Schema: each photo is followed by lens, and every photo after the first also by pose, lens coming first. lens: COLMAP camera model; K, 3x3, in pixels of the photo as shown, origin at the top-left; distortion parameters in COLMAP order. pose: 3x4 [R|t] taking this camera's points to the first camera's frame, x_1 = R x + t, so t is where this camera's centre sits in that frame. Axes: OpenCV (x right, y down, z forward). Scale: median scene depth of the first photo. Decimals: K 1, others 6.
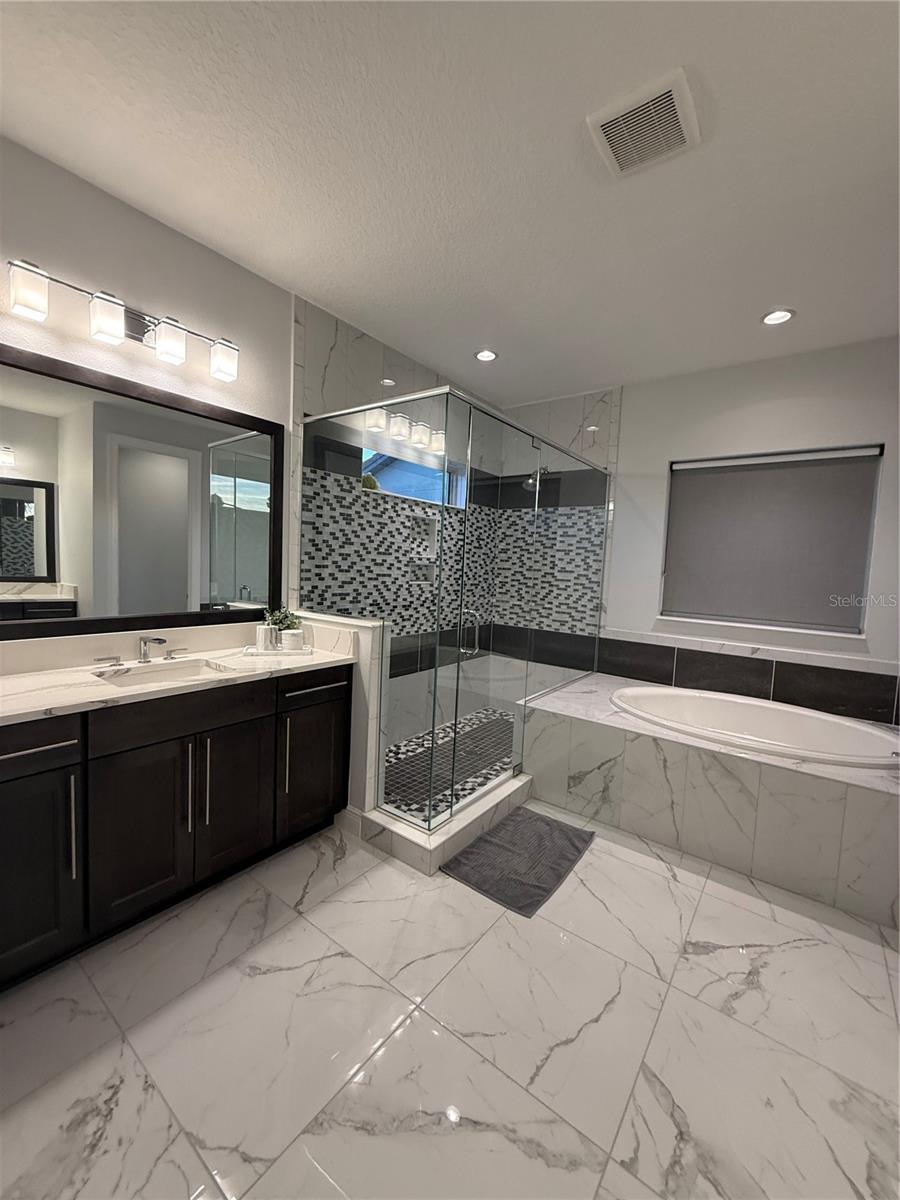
lens RADIAL K [[480.2, 0, 450.4], [0, 480.2, 596.5], [0, 0, 1]] dist [0.000960, 0.000112]
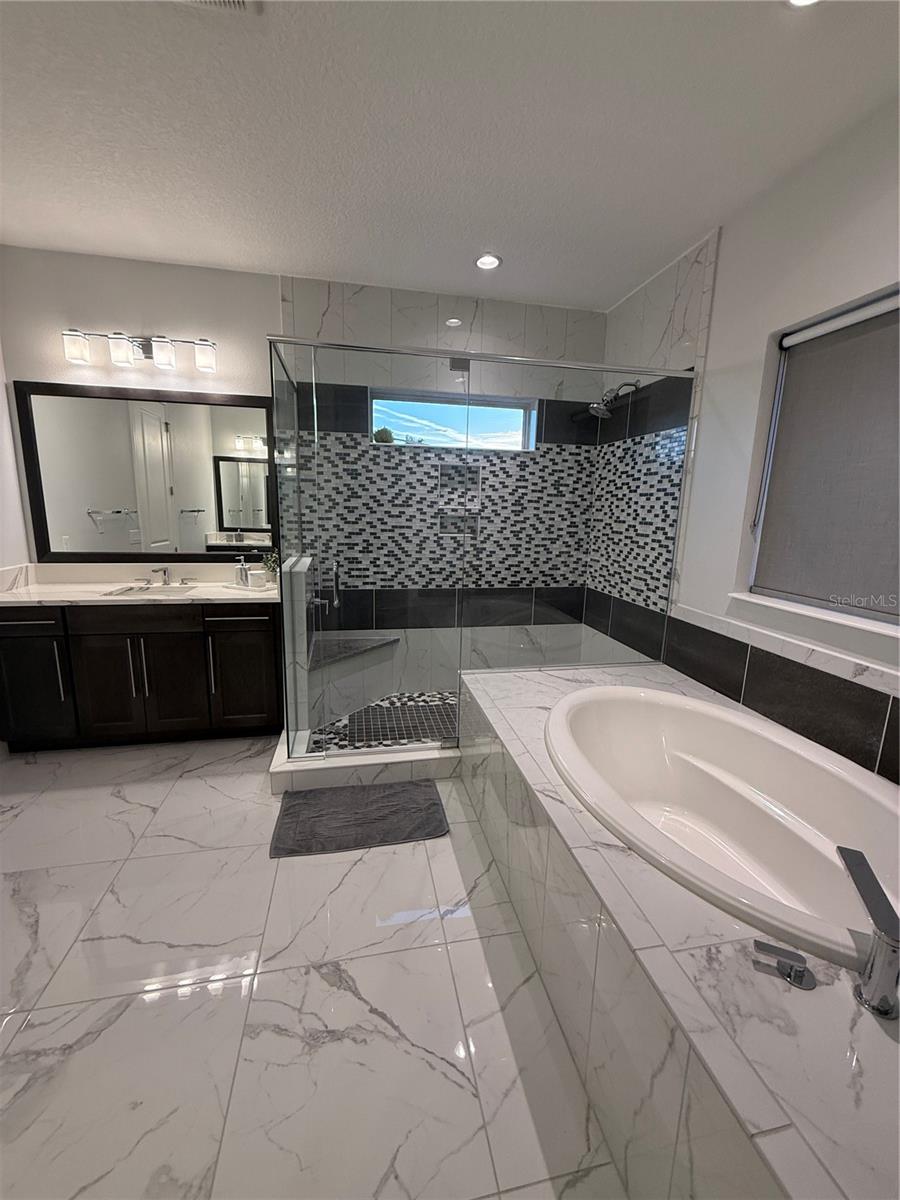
lens RADIAL K [[479.9, 0, 453.4], [0, 479.9, 597.7], [0, 0, 1]] dist [-0.001619, 0.000068]
pose [[0.749054, 0.098412, -0.655159, 0.650303], [-0.035761, 0.993470, 0.108343, -0.009891], [0.661543, -0.057725, 0.747682, 0.311590]]
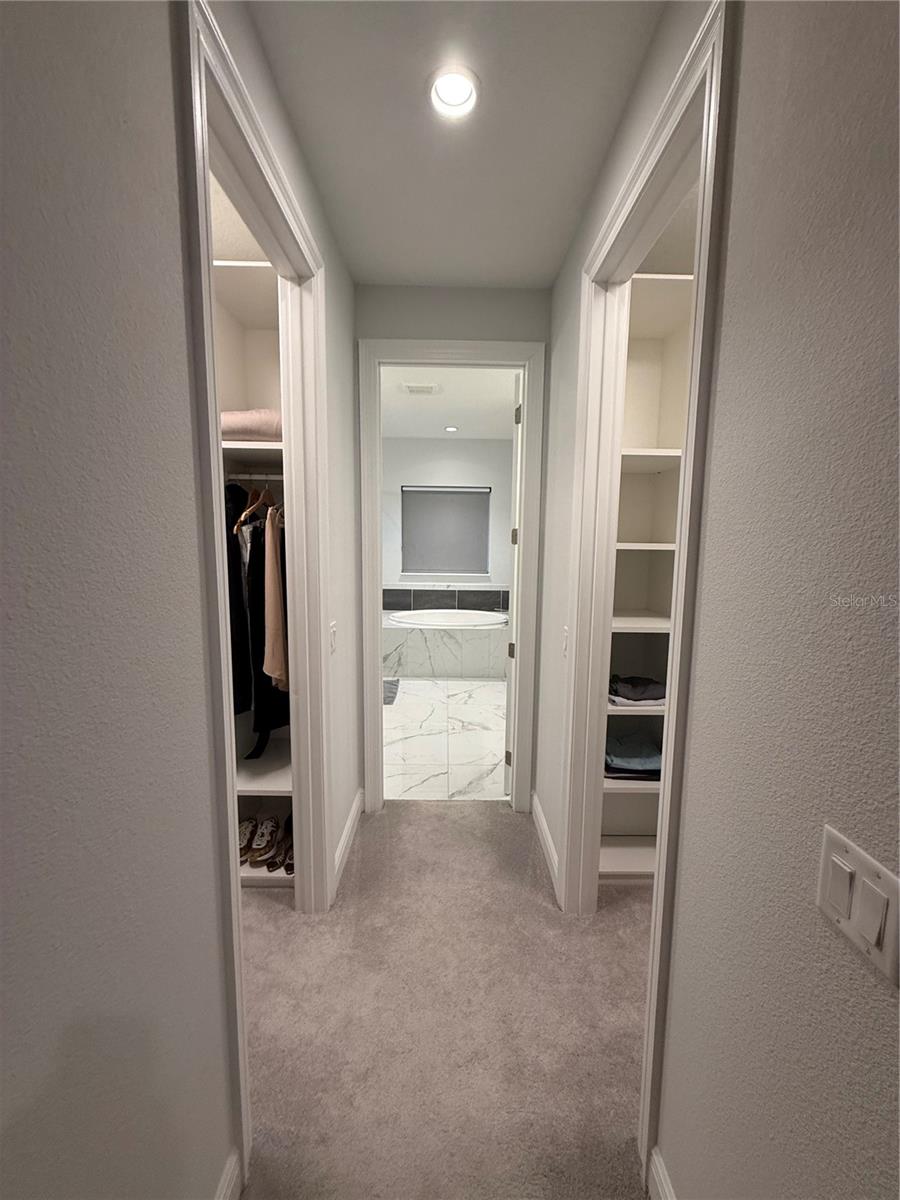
lens RADIAL K [[480.2, 0, 450.4], [0, 480.2, 596.5], [0, 0, 1]] dist [0.000960, 0.000112]
pose [[0.792161, -0.107946, 0.600690, -0.577161], [0.063634, 0.993478, 0.094614, -0.034400], [-0.606985, -0.036725, 0.793864, -0.606276]]
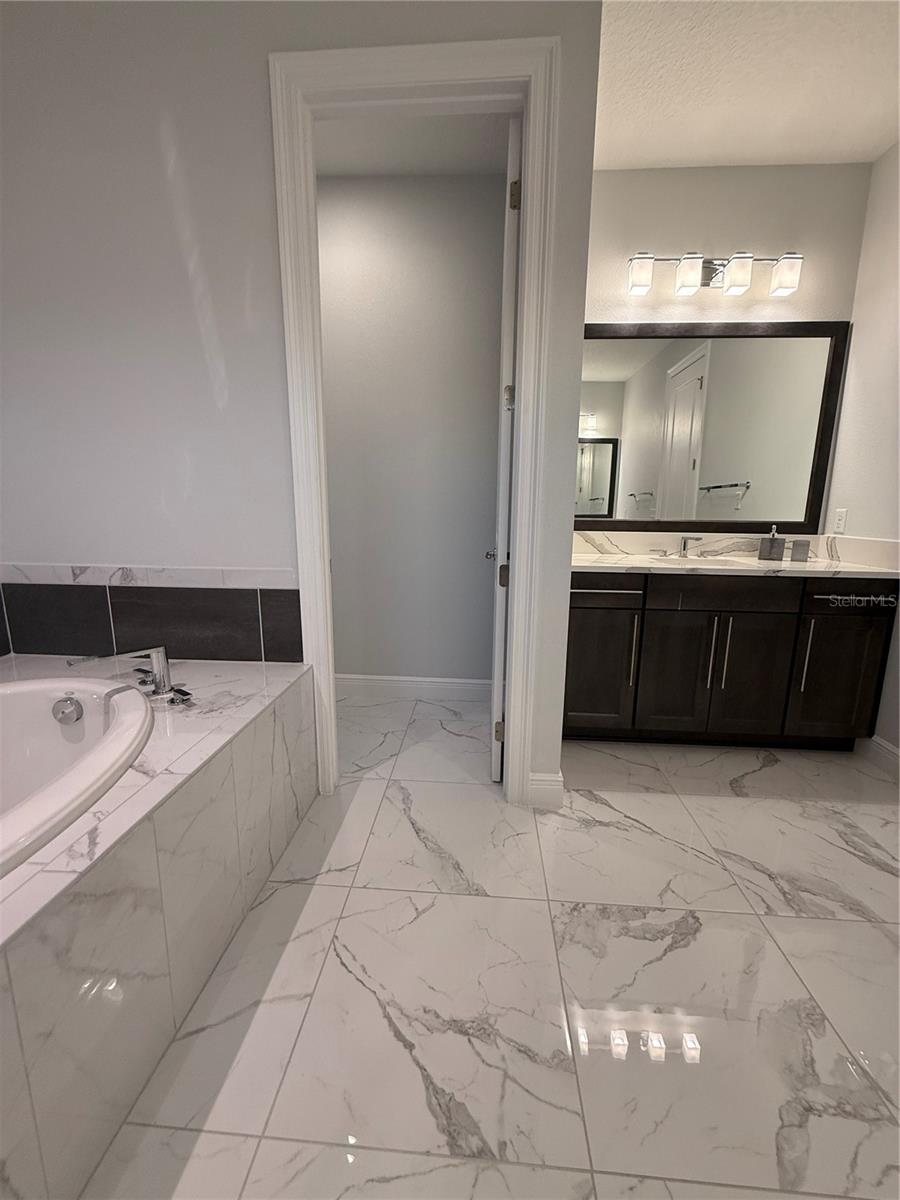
lens RADIAL K [[480.2, 0, 450.4], [0, 480.2, 596.5], [0, 0, 1]] dist [0.000960, 0.000112]
pose [[-0.541787, -0.202181, 0.815837, 0.122540], [0.023195, 0.966672, 0.254965, 0.032727], [-0.840196, 0.157061, -0.519041, 0.668509]]
